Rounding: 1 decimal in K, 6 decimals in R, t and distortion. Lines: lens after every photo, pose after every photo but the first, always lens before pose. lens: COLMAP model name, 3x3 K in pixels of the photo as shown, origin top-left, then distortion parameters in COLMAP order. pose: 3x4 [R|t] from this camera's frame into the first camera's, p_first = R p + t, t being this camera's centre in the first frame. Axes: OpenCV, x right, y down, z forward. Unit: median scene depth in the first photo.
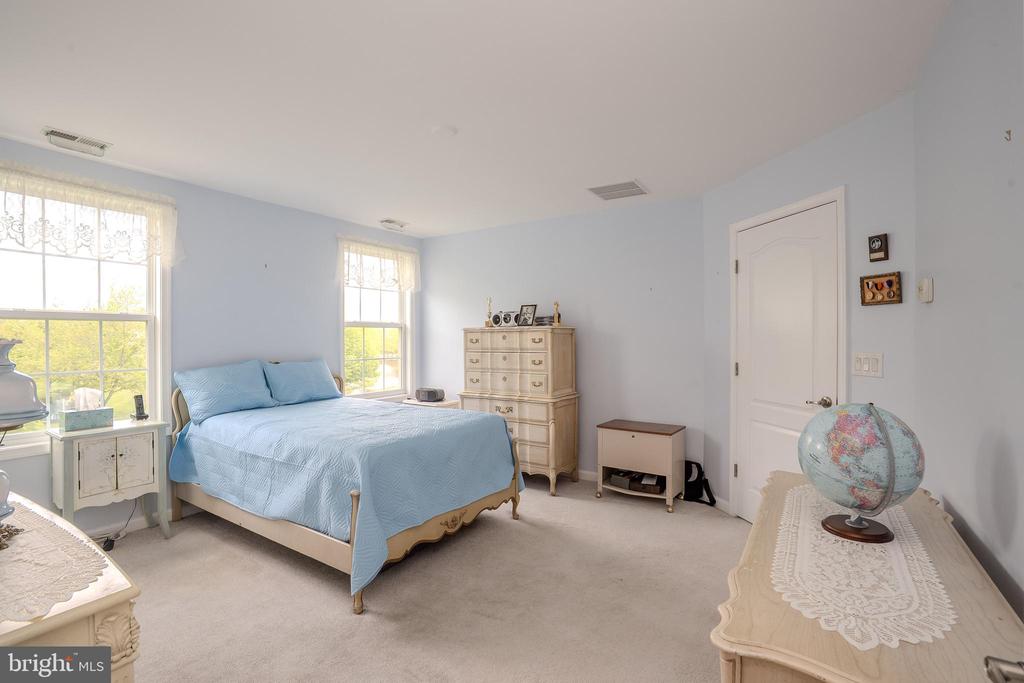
lens RADIAL K [[474.6, 0, 512.0], [0, 474.6, 341.5], [0, 0, 1]] dist [-0.064141, 0.026641]
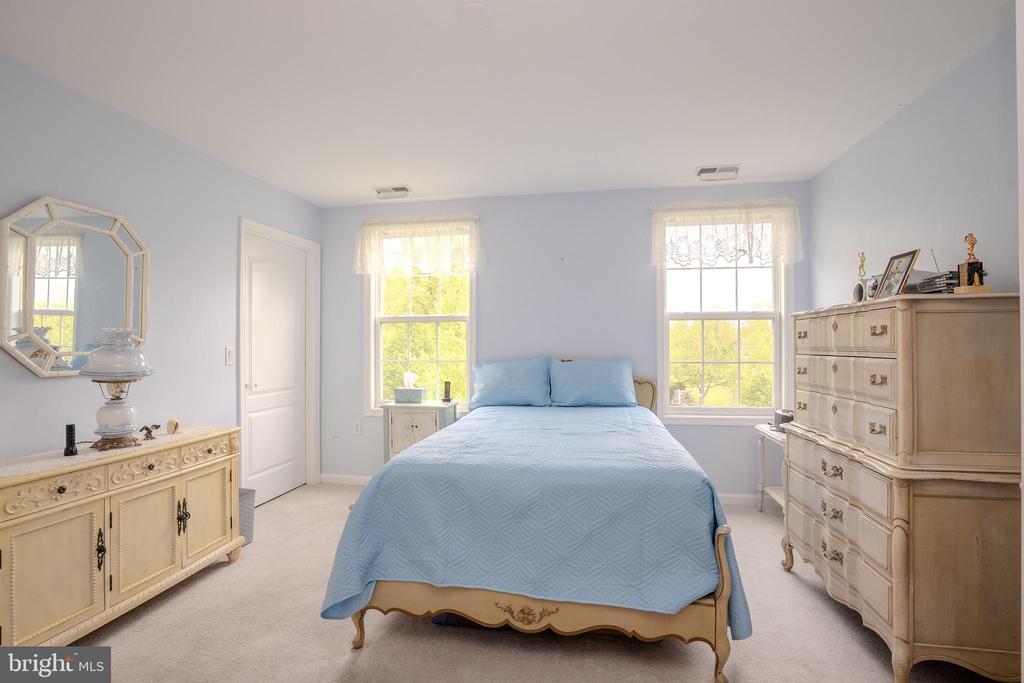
lens RADIAL K [[474.6, 0, 512.0], [0, 474.6, 341.5], [0, 0, 1]] dist [-0.064141, 0.026641]
pose [[0.388662, 0.011598, -0.921308, 0.350143], [-0.000985, 0.999925, 0.012172, -0.004591], [0.921380, -0.003823, 0.388644, 0.552489]]
